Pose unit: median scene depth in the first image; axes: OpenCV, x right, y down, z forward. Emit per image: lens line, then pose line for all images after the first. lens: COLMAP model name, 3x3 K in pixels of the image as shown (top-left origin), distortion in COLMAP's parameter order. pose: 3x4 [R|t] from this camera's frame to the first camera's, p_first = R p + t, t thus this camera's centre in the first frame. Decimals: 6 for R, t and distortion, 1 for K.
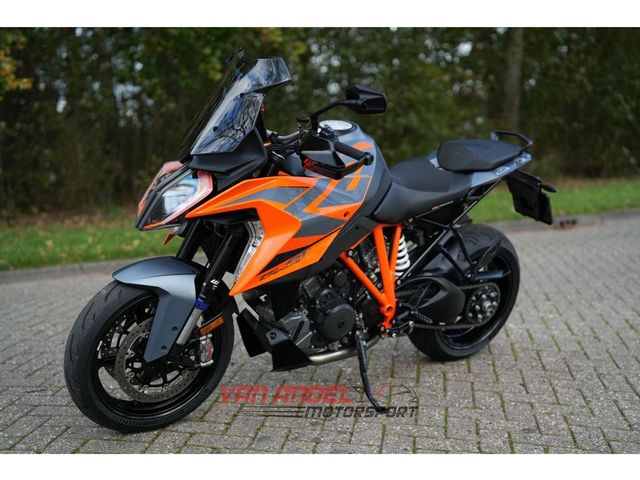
lens RADIAL K [[914.2, 0, 320.0], [0, 914.2, 240.0], [0, 0, 1]] dist [-0.067138, 1.001329]
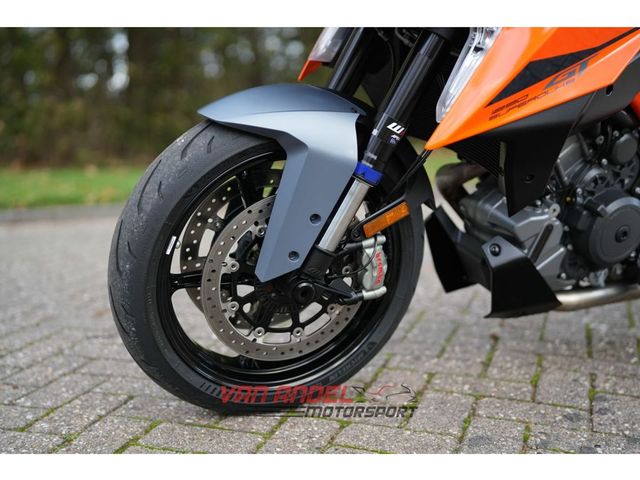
lens RADIAL K [[914.2, 0, 320.0], [0, 914.2, 240.0], [0, 0, 1]] dist [-0.067138, 1.001329]
pose [[0.987137, 0.024187, -0.158037, -0.072517], [-0.020302, 0.999452, 0.026156, 0.092020], [0.158583, -0.022612, 0.987087, 0.476496]]
